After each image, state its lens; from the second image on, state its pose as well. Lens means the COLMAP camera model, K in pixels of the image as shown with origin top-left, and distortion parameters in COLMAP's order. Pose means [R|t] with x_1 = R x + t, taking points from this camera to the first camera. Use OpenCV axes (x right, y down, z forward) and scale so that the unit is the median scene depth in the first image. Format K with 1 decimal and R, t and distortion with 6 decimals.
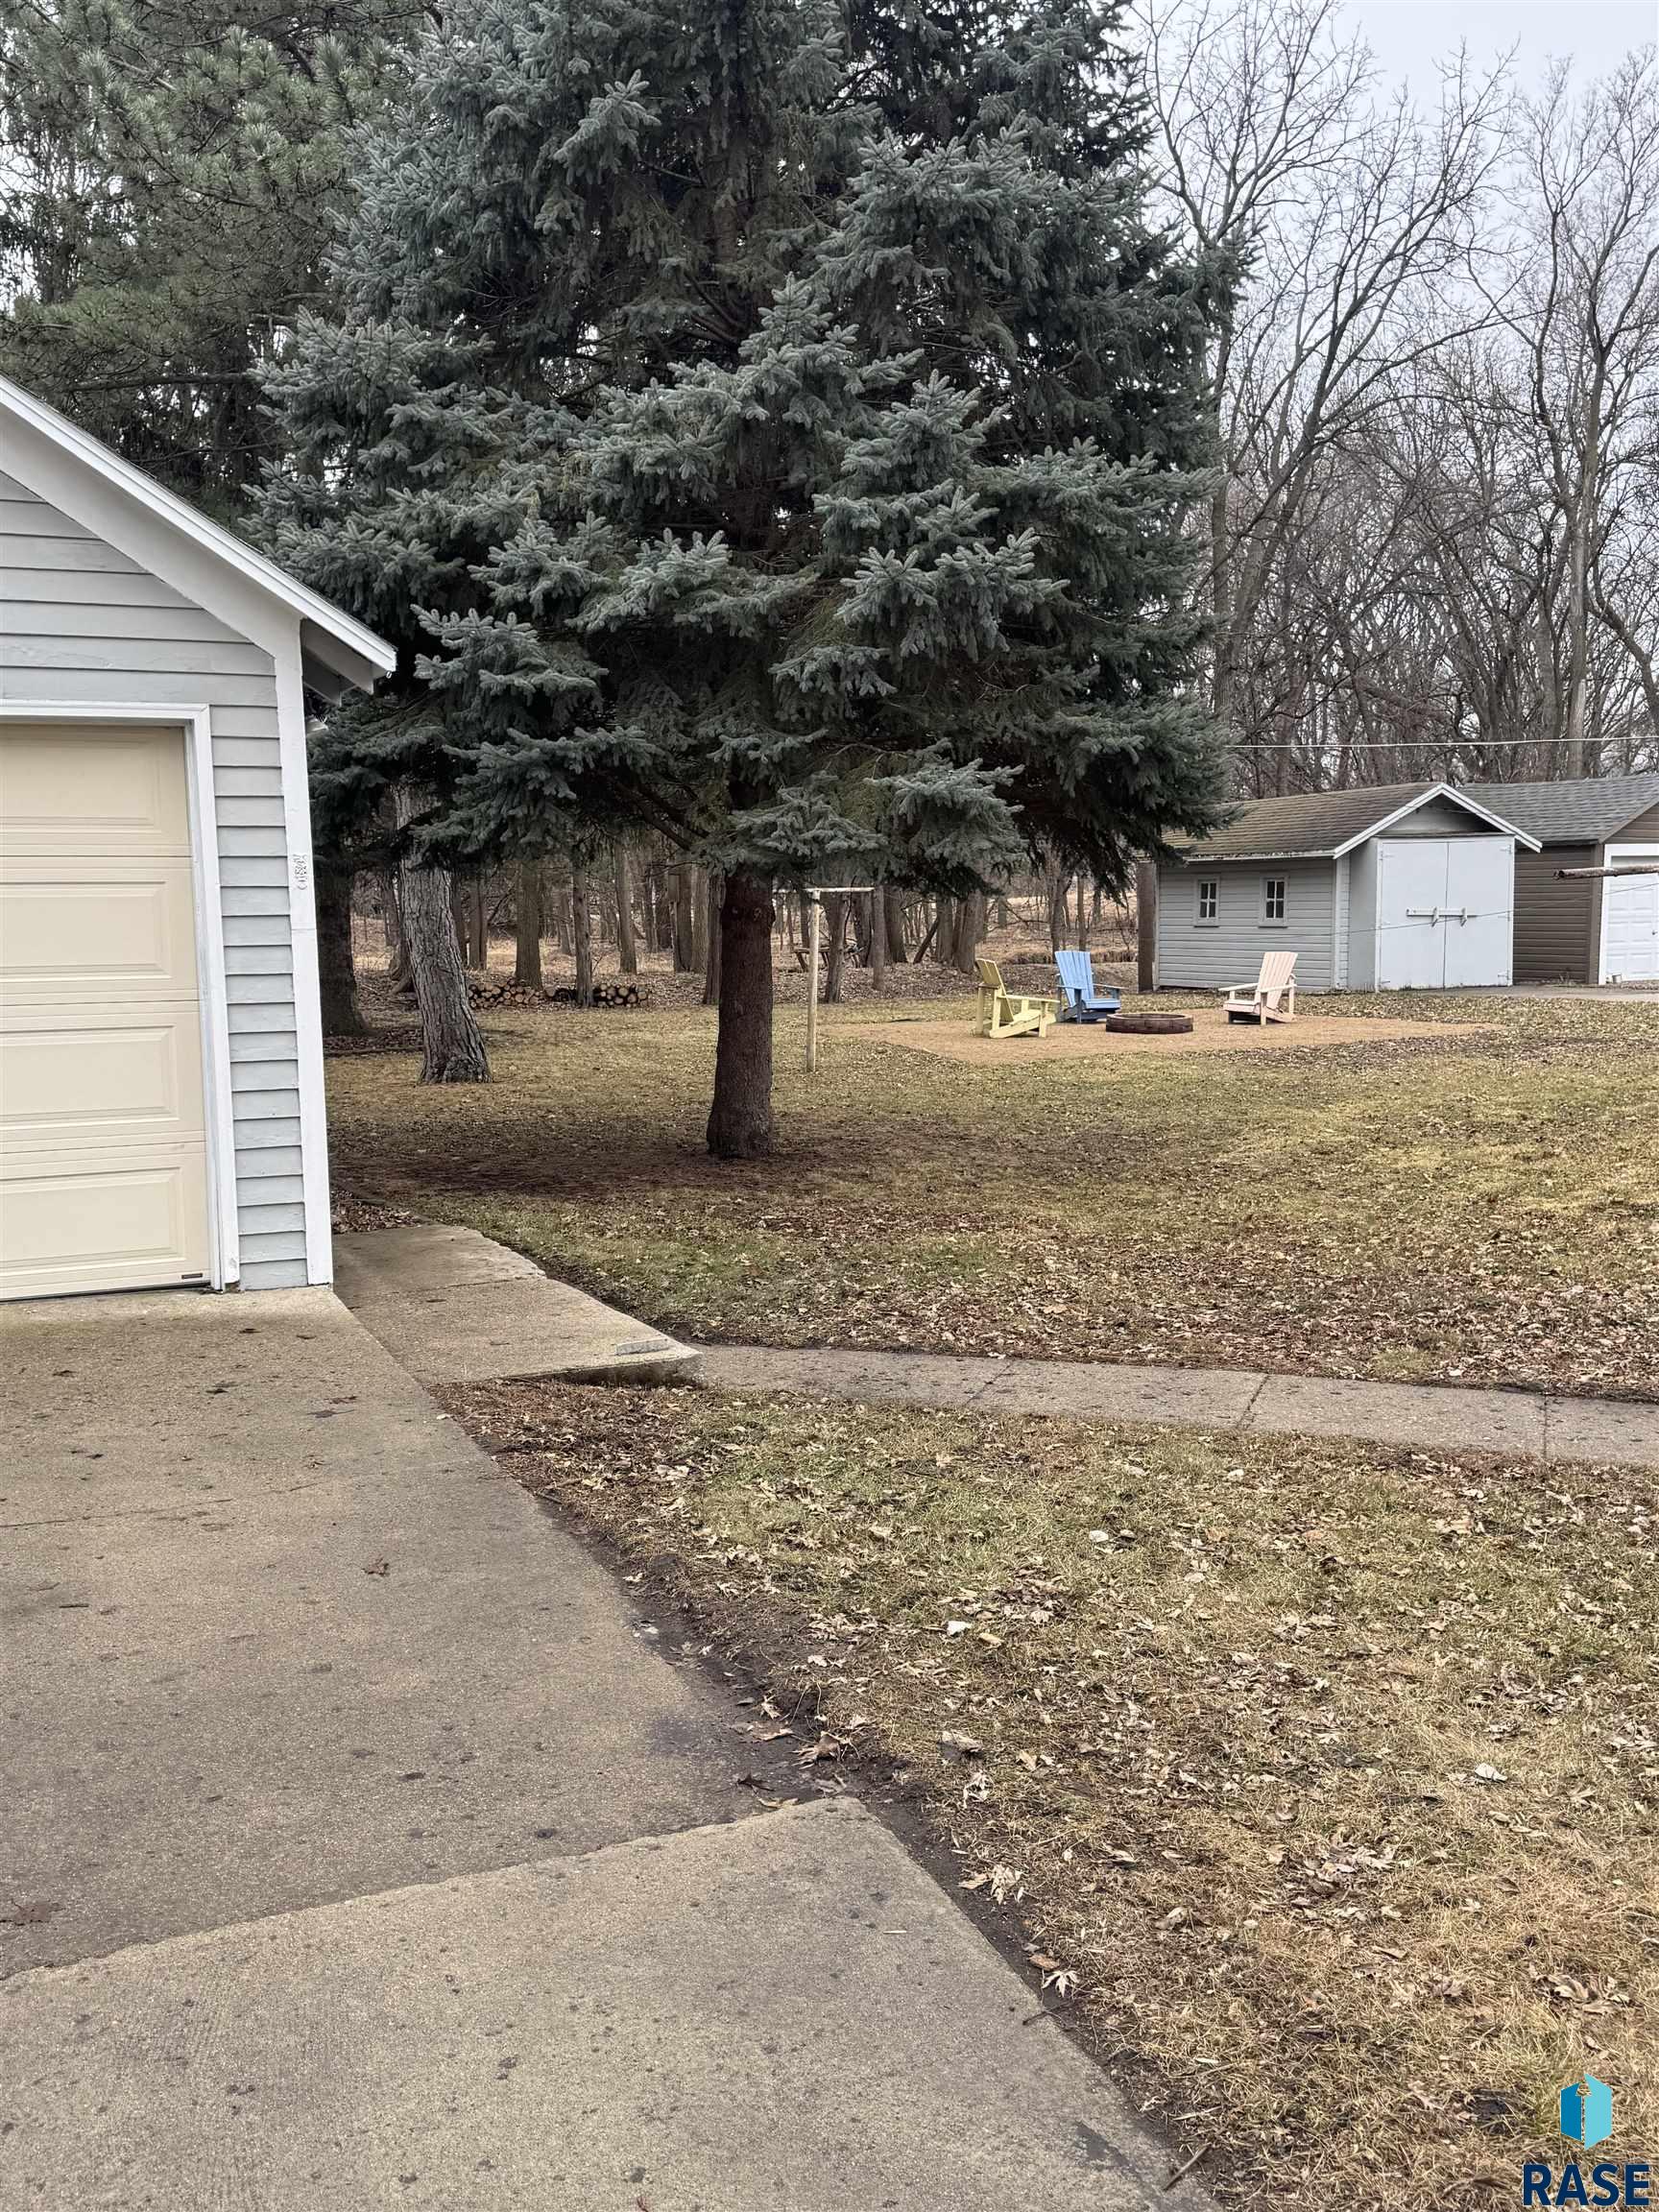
lens RADIAL K [[2026.7, 0, 829.5], [0, 2026.7, 1106.0], [0, 0, 1]] dist [0.161688, -0.303293]
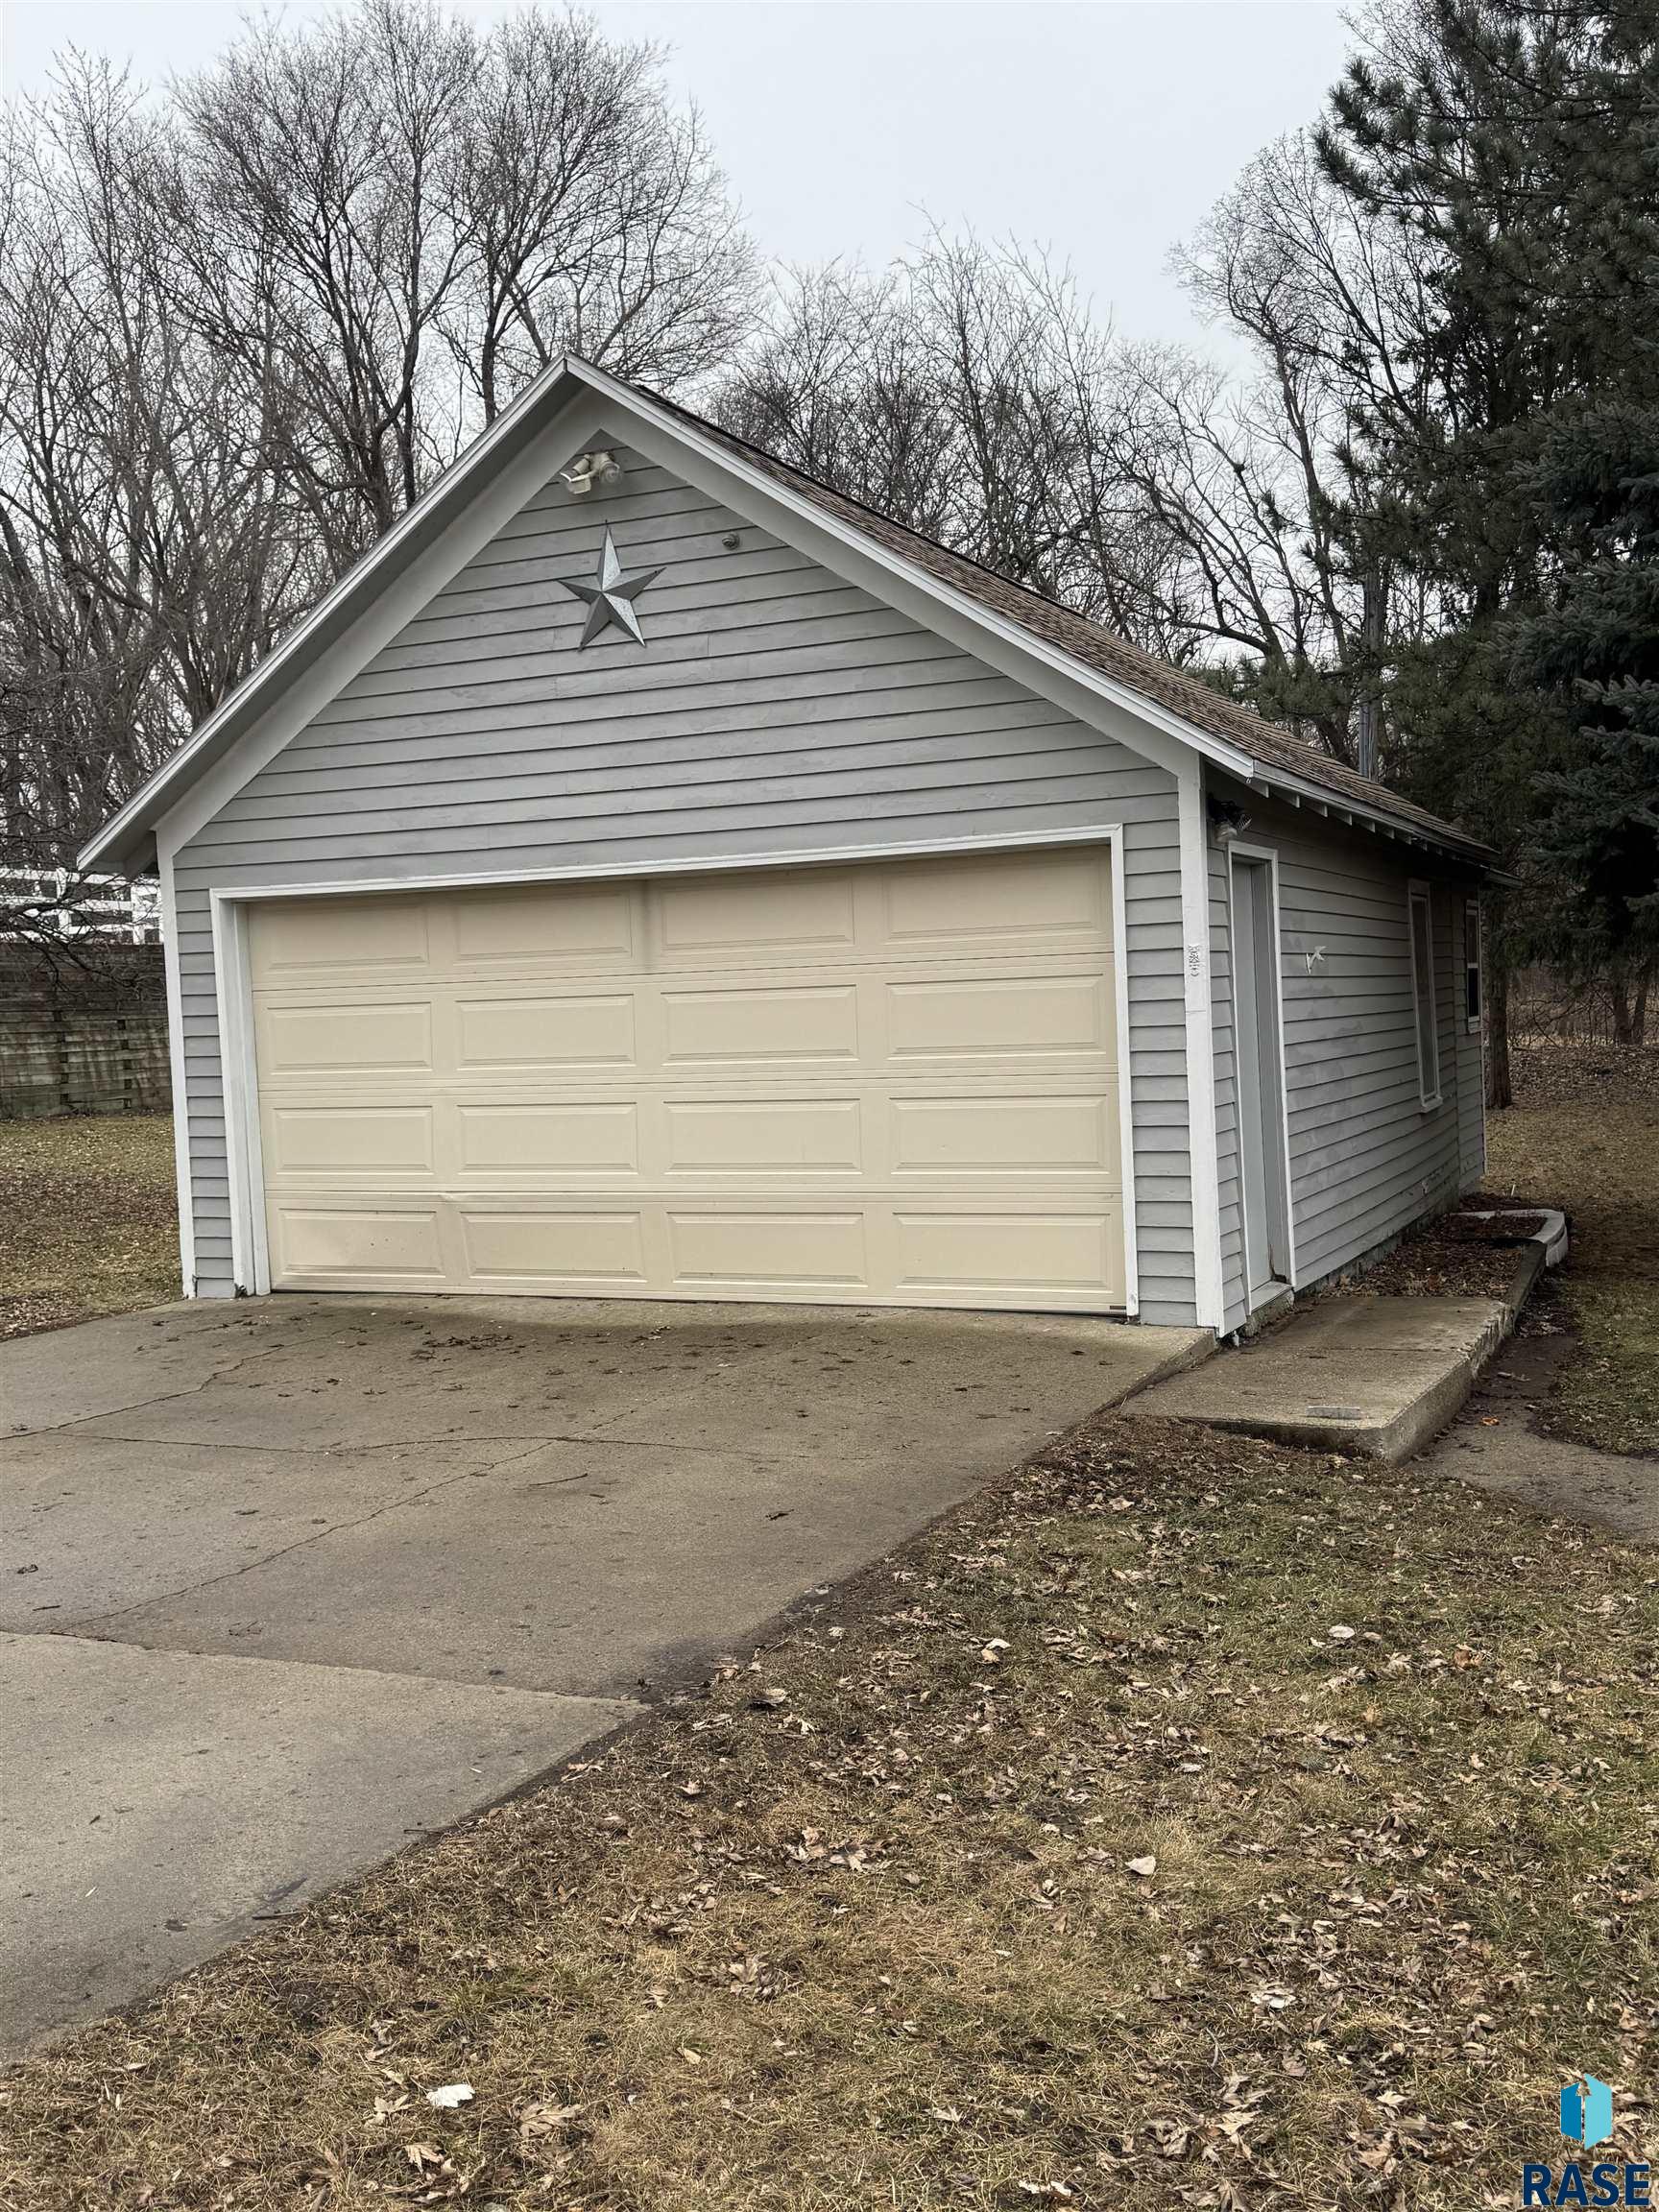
lens RADIAL K [[2026.7, 0, 829.5], [0, 2026.7, 1106.0], [0, 0, 1]] dist [0.161688, -0.303293]
pose [[0.658017, 0.022703, -0.752661, 0.313904], [-0.050208, 0.998644, -0.013772, -0.005400], [0.751328, 0.046852, 0.658264, 0.074520]]
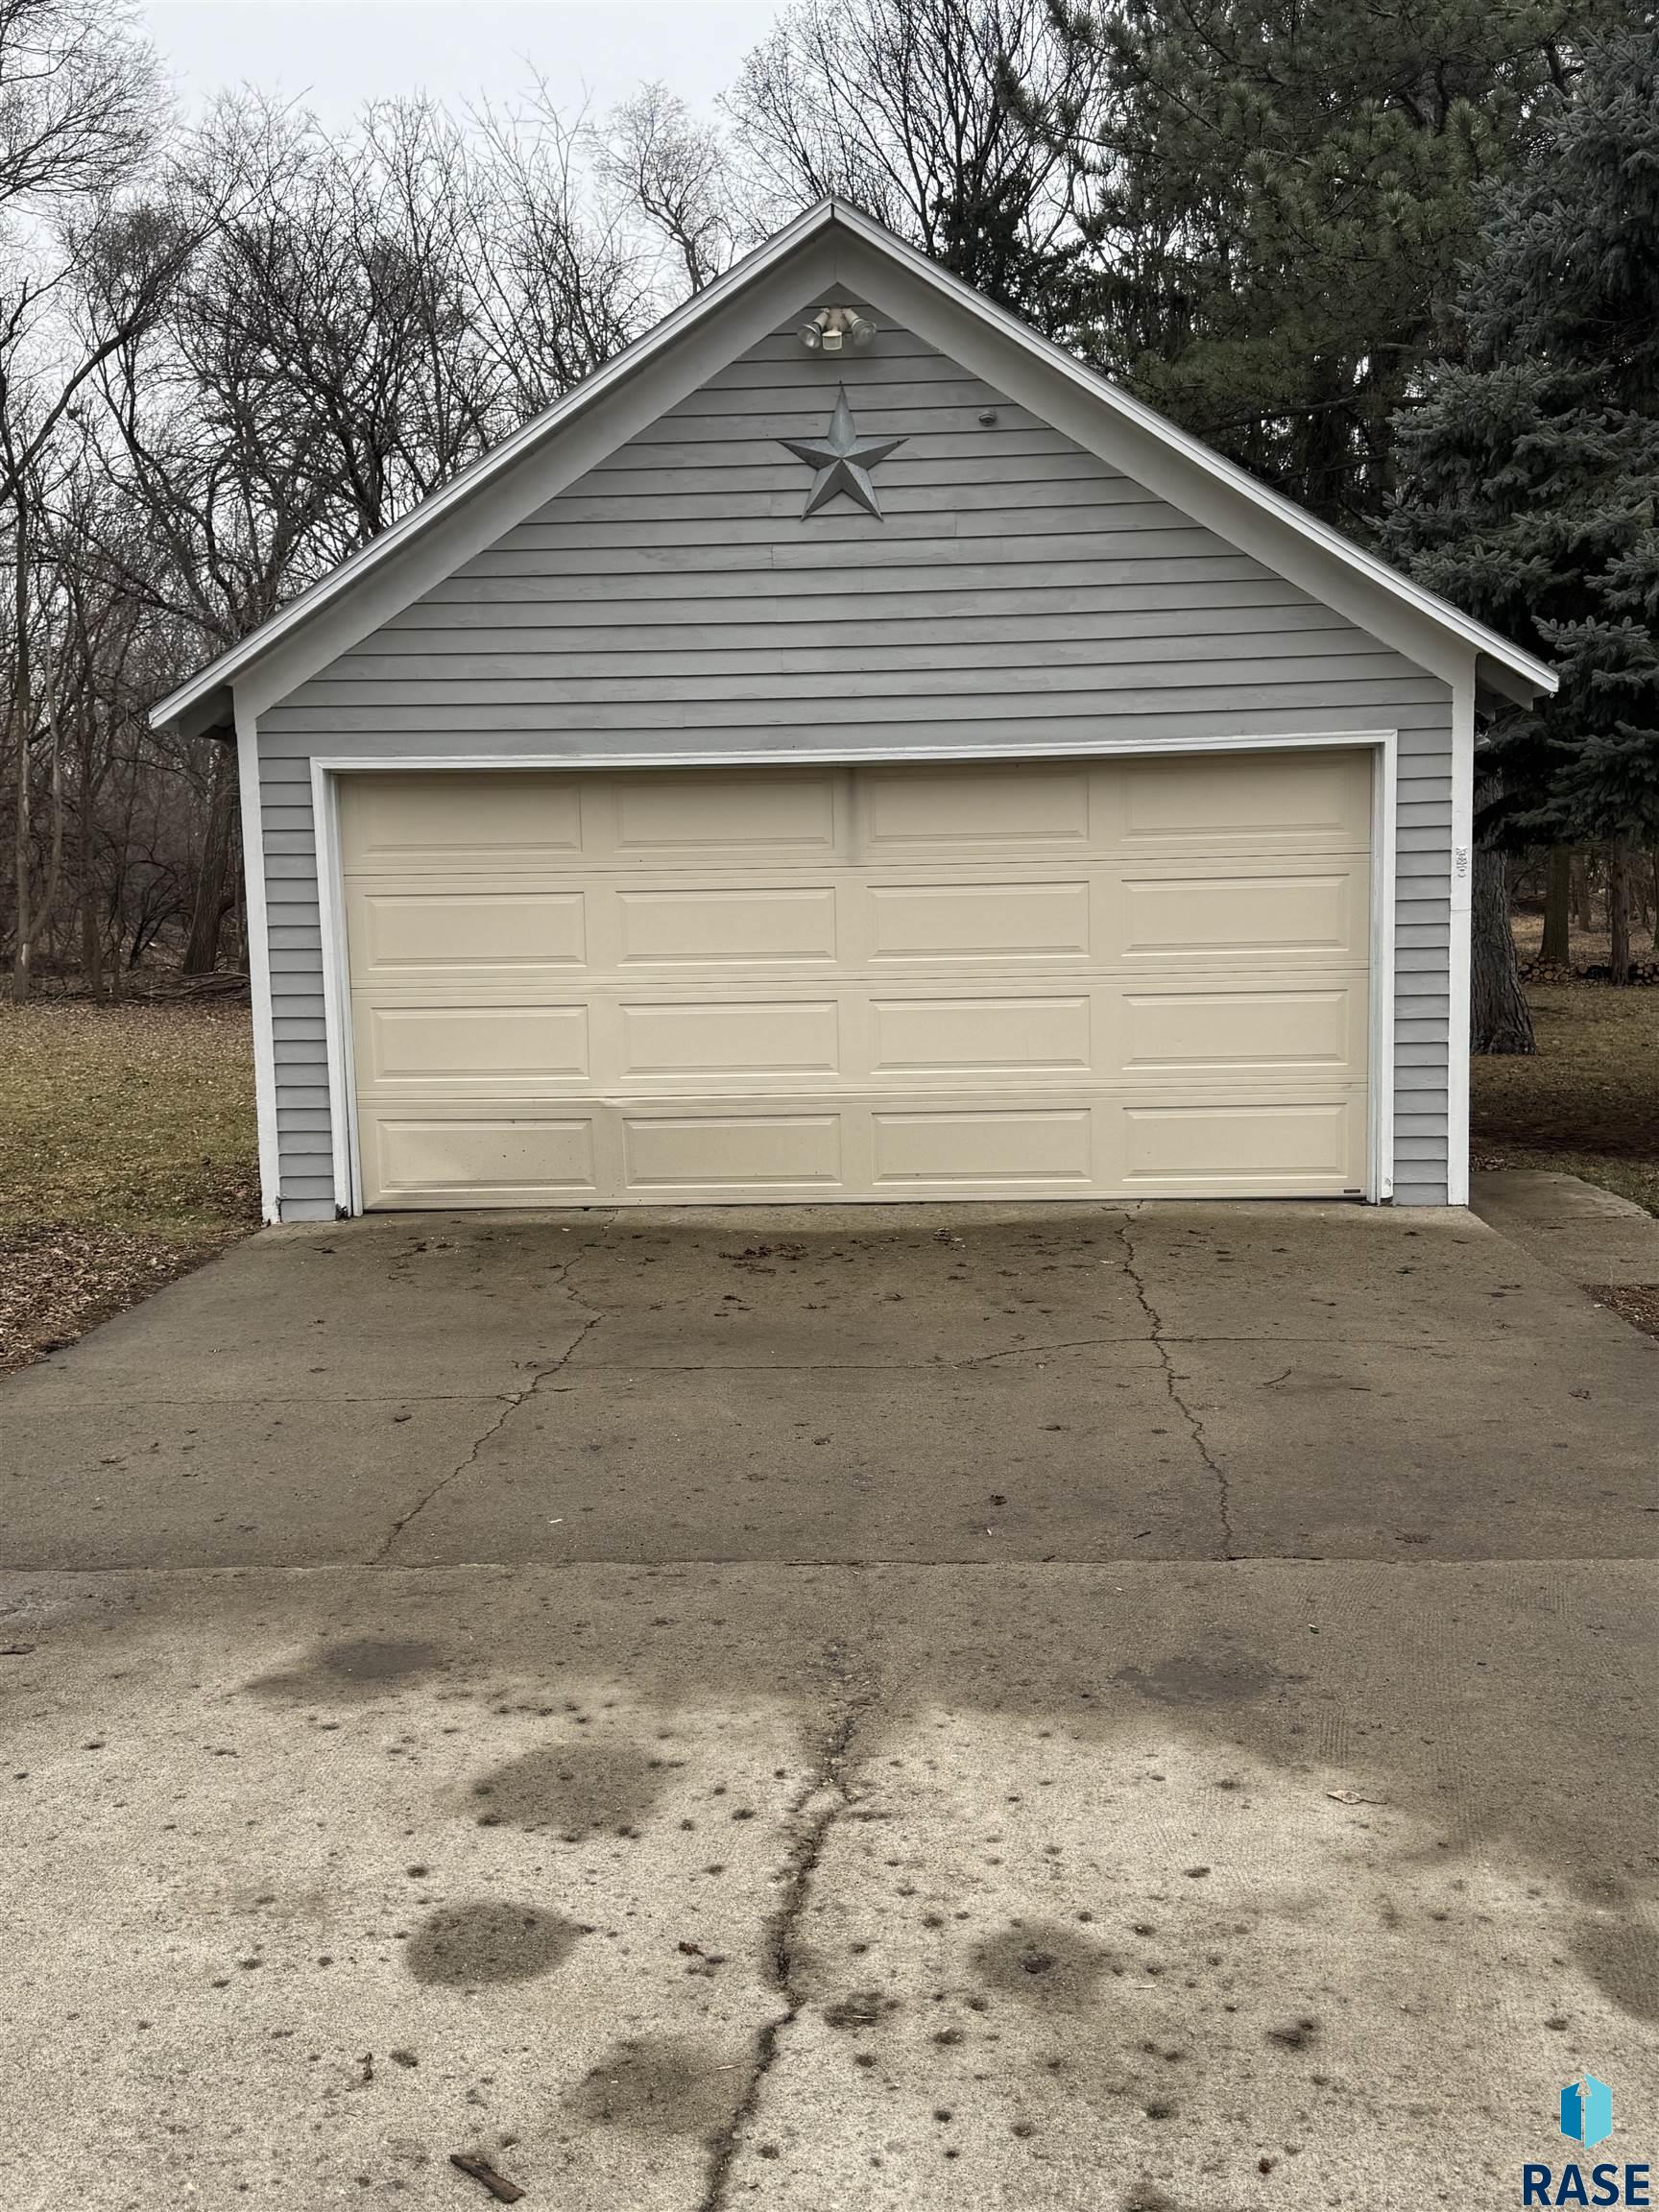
lens RADIAL K [[2026.7, 0, 829.5], [0, 2026.7, 1106.0], [0, 0, 1]] dist [0.161688, -0.303293]
pose [[0.890900, 0.041603, -0.452289, -0.024256], [-0.036807, 0.999134, 0.019401, 0.013253], [0.452705, -0.000637, 0.891660, -0.169476]]
